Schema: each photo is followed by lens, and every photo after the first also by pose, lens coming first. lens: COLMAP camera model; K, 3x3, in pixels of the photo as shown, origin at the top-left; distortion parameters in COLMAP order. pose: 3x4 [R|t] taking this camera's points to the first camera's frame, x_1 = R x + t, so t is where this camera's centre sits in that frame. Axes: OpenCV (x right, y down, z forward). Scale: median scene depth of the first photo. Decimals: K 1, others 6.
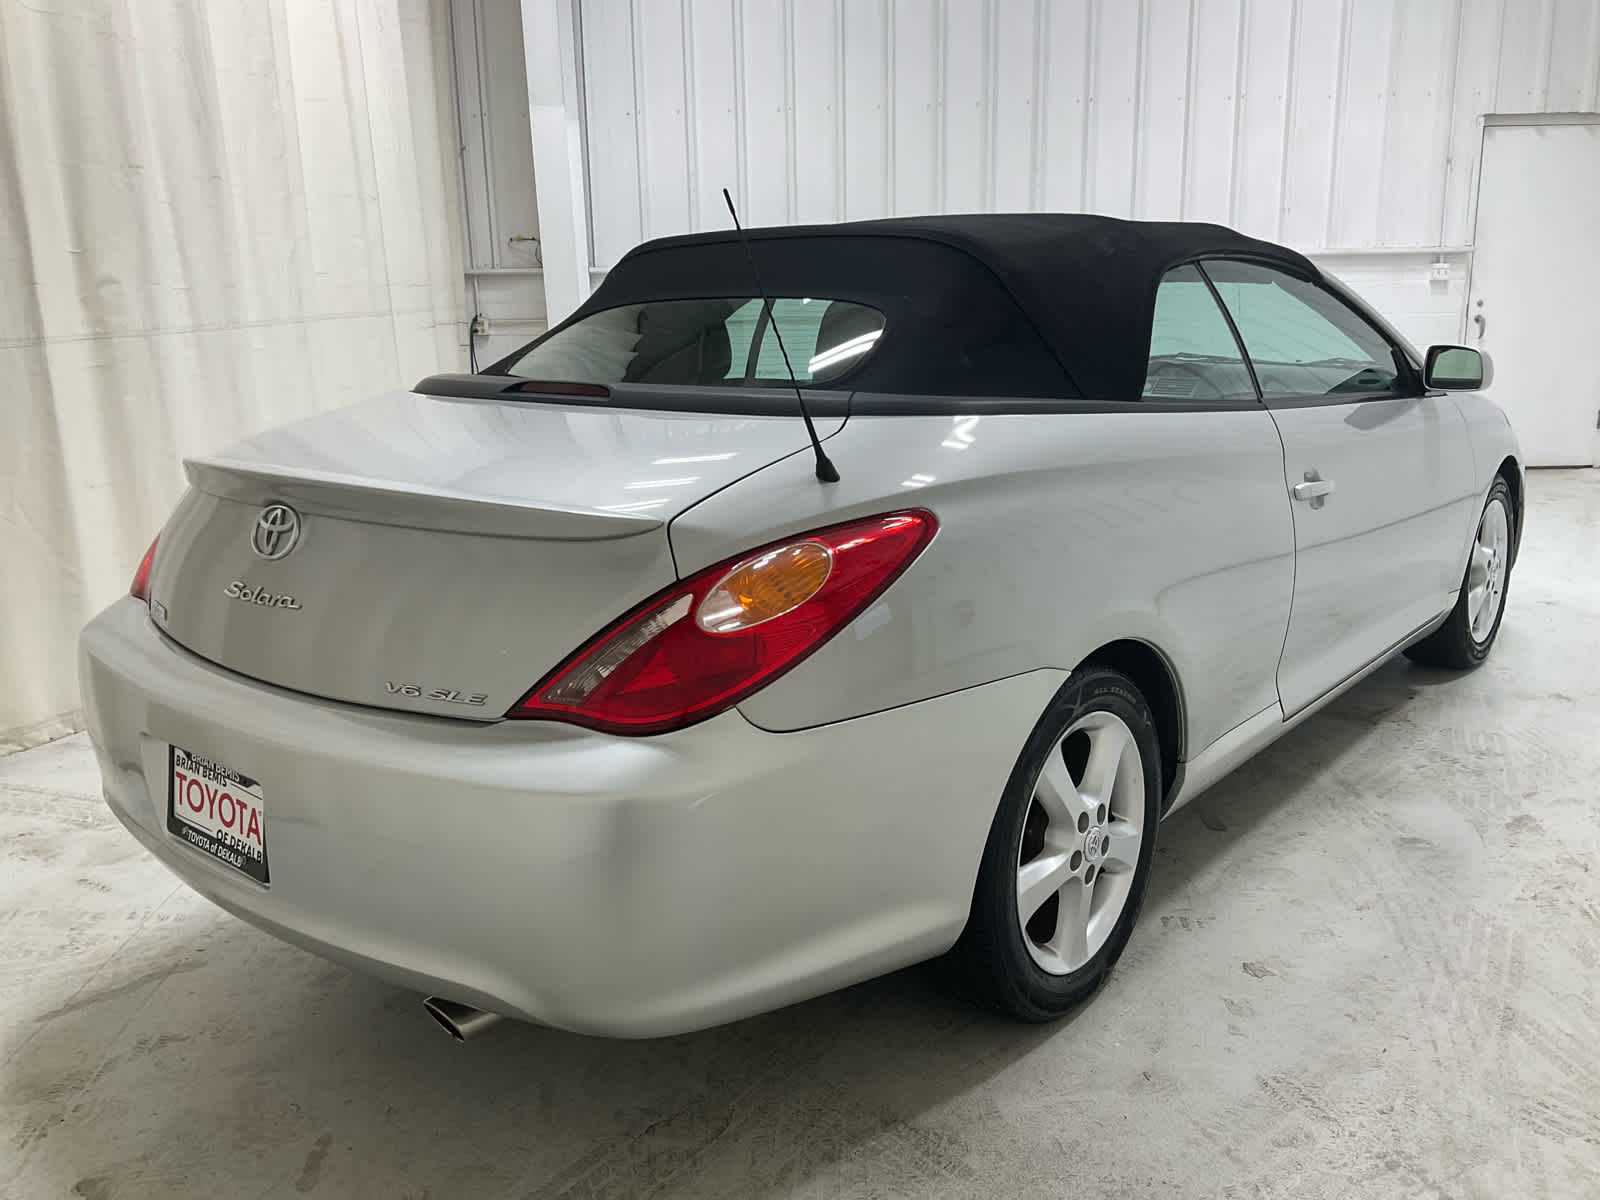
lens RADIAL K [[1327.2, 0, 800.0], [0, 1327.2, 600.0], [0, 0, 1]] dist [-0.006275, -0.012245]
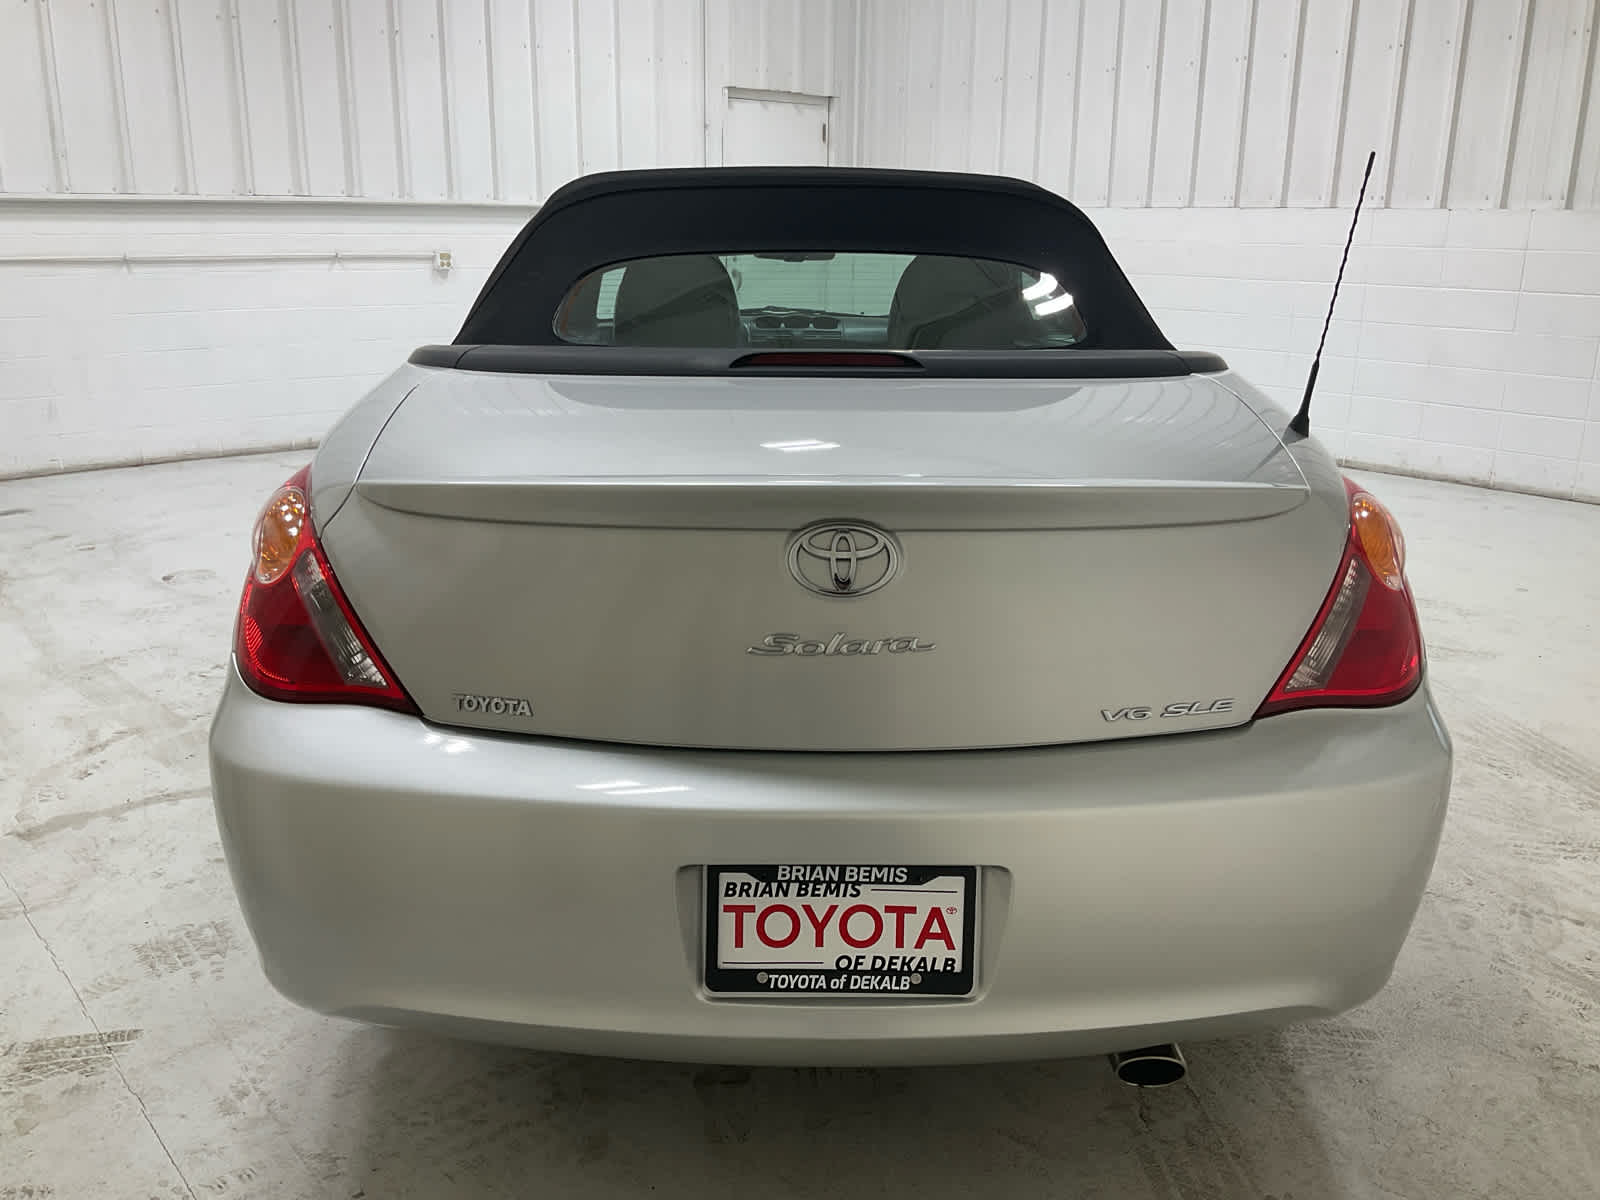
lens RADIAL K [[1320.4, 0, 800.0], [0, 1320.4, 600.0], [0, 0, 1]] dist [0.025085, -0.054931]
pose [[0.756984, -0.152275, 0.635442, -0.642682], [0.127904, 0.988186, 0.084437, -0.067320], [-0.640793, 0.017358, 0.767518, 0.305927]]
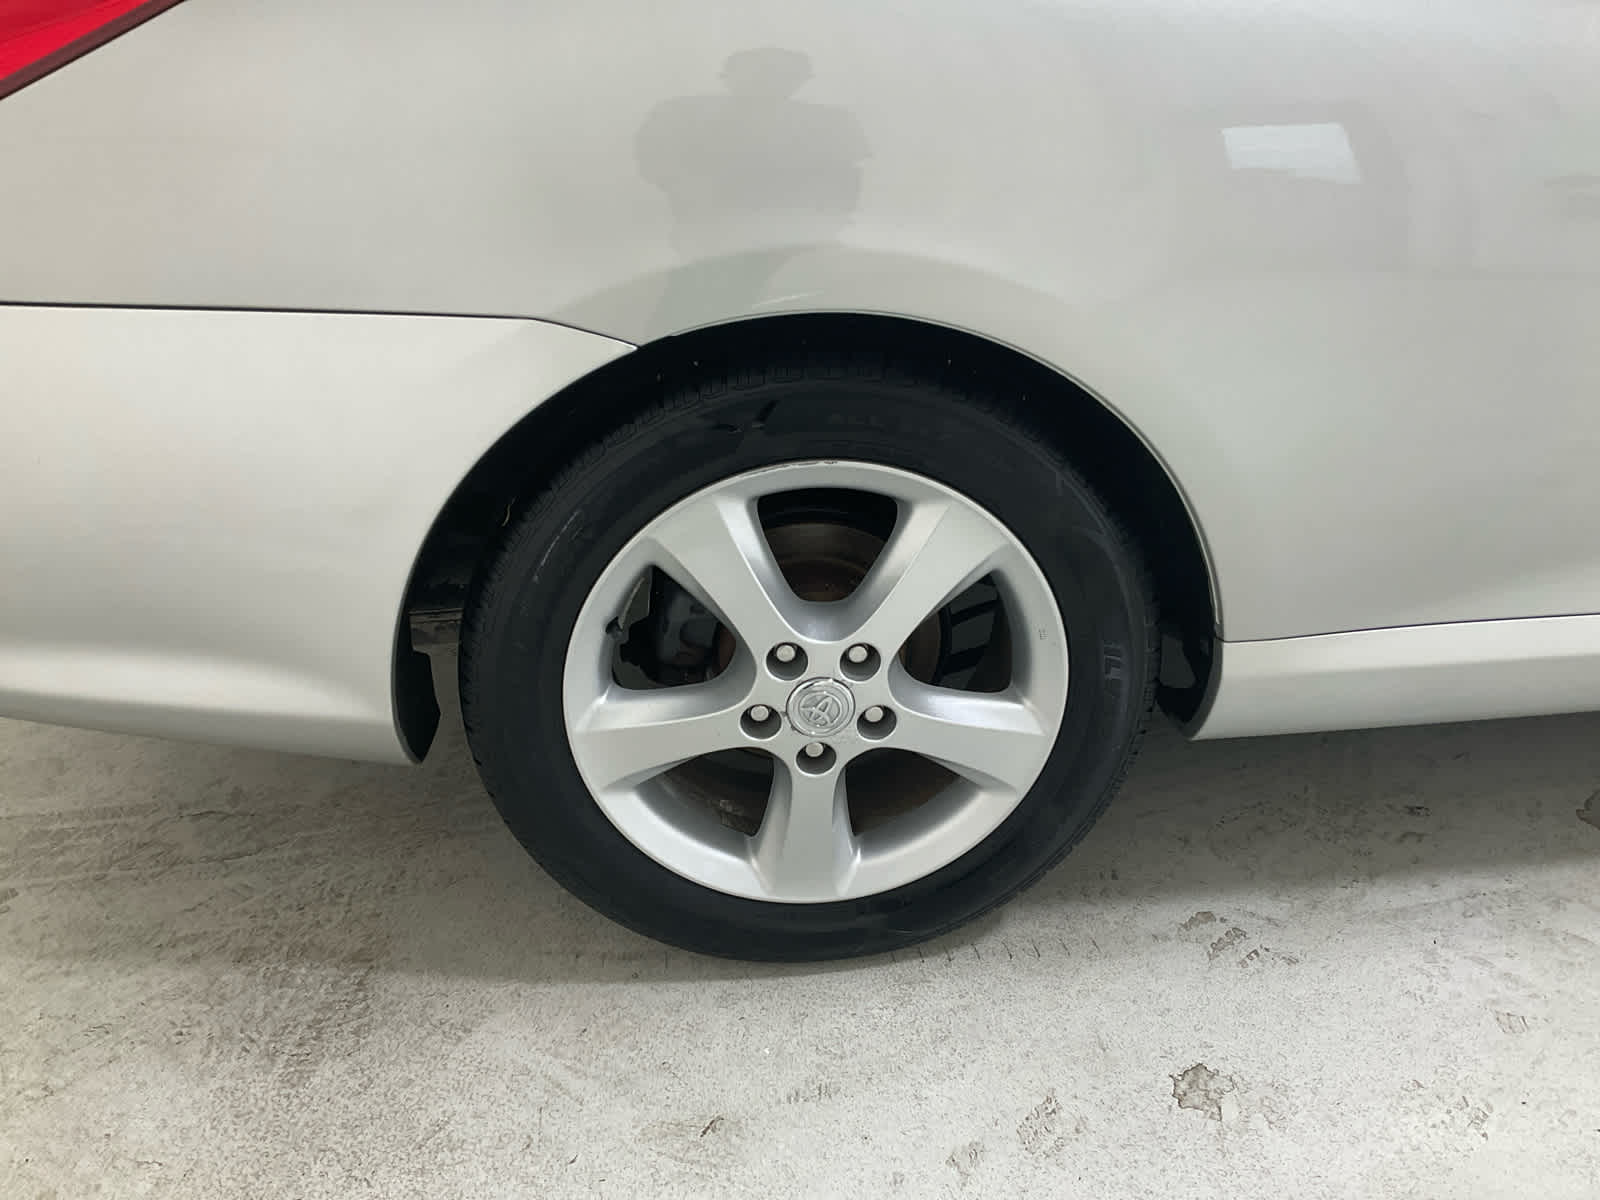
lens RADIAL K [[1279.5, 0, 800.0], [0, 1279.5, 600.0], [0, 0, 1]] dist [-0.012561, -0.009638]
pose [[0.713483, 0.325050, -0.620713, 0.424279], [-0.155871, 0.937315, 0.311680, -0.008750], [0.683116, -0.125627, 0.719424, 0.531149]]
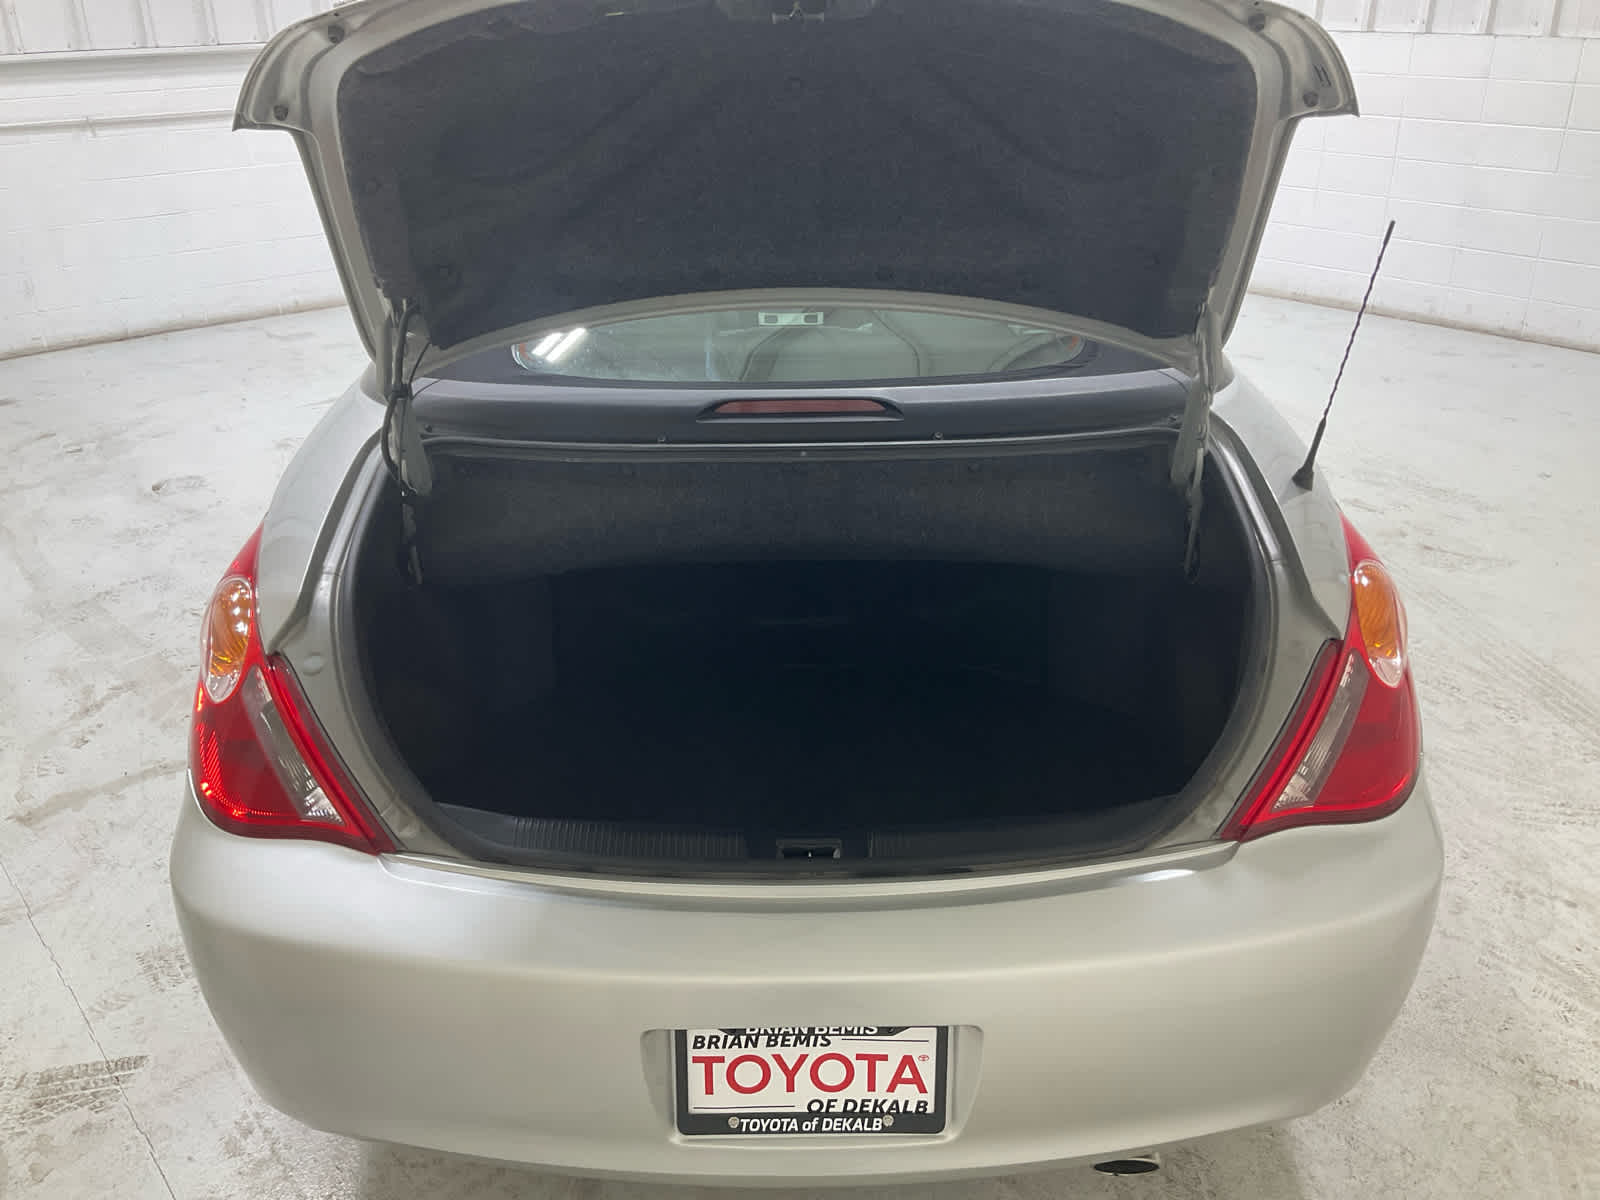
lens RADIAL K [[1327.2, 0, 800.0], [0, 1327.2, 600.0], [0, 0, 1]] dist [-0.006275, -0.012245]
pose [[0.761581, -0.261422, 0.593003, -0.579538], [0.147391, 0.960920, 0.234325, -0.197097], [-0.631086, -0.091054, 0.770350, 0.318969]]
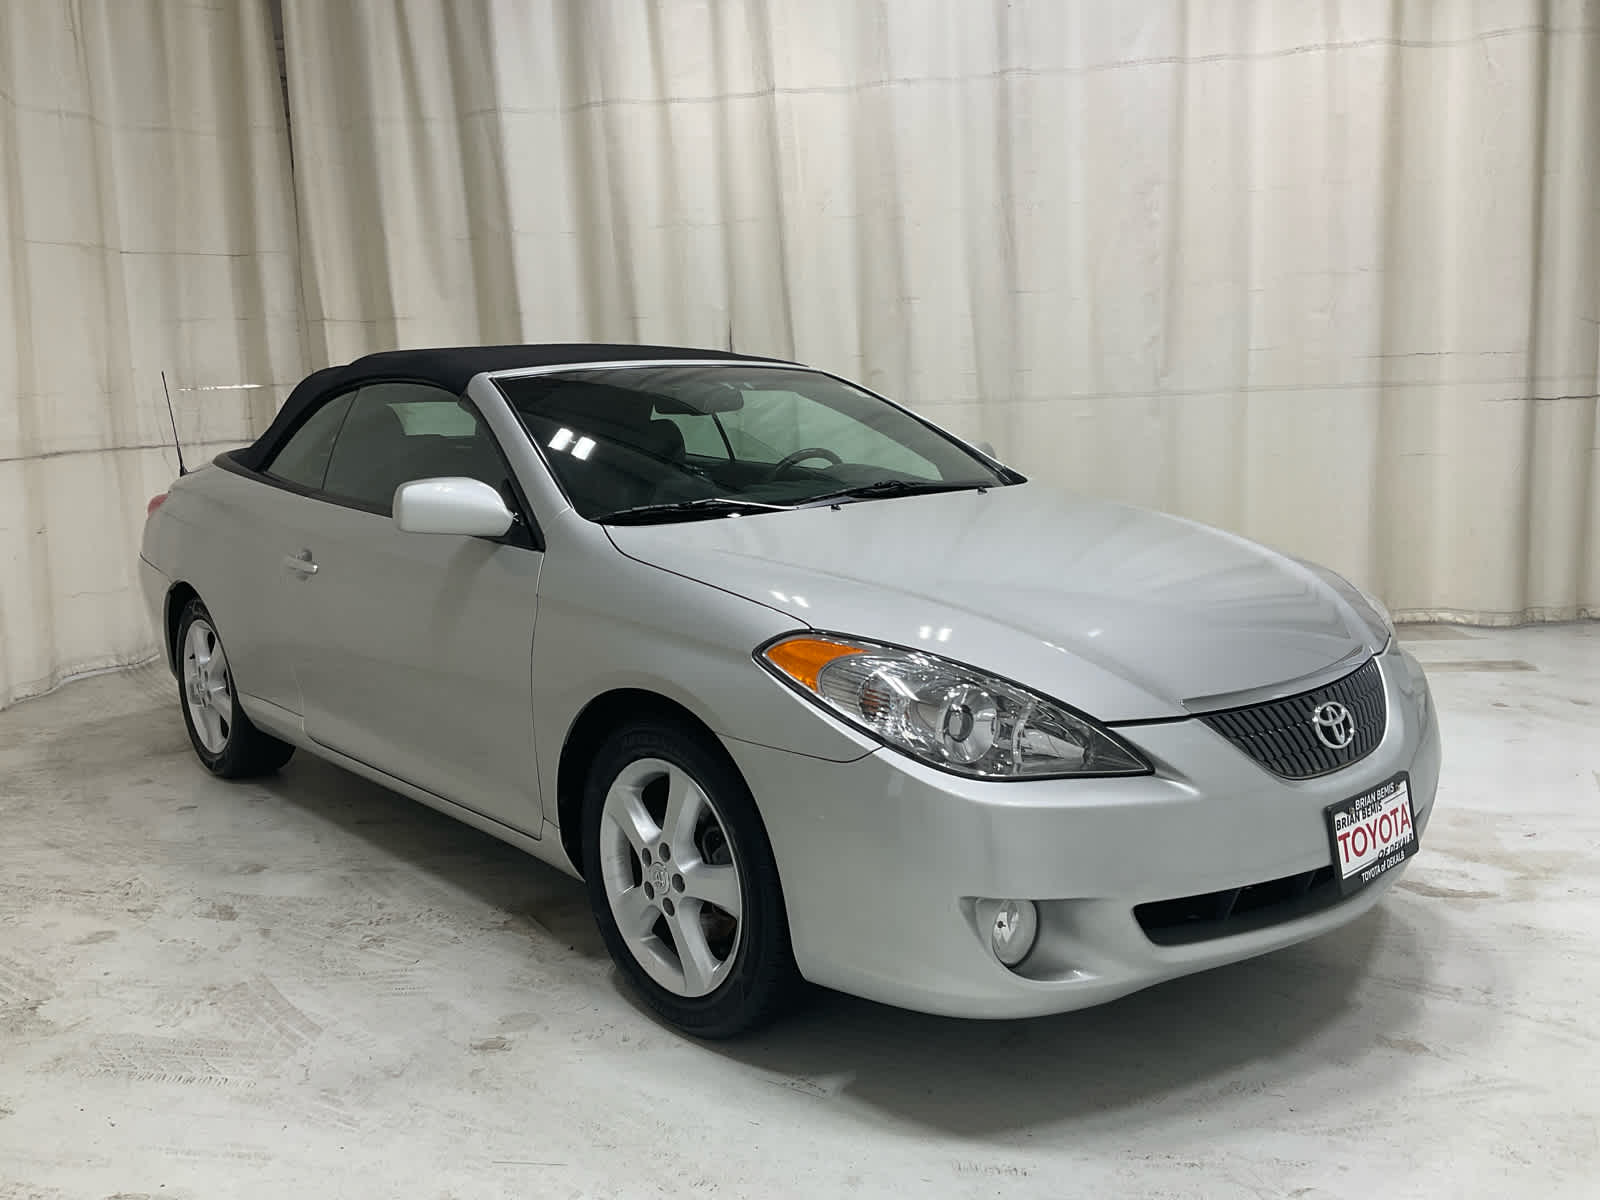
lens RADIAL K [[1327.2, 0, 800.0], [0, 1327.2, 600.0], [0, 0, 1]] dist [0.045728, -0.068688]
pose [[-0.153226, 0.178845, -0.971873, 1.736725], [-0.188649, 0.960105, 0.206422, -0.451753], [0.970017, 0.214972, -0.113374, 1.777322]]
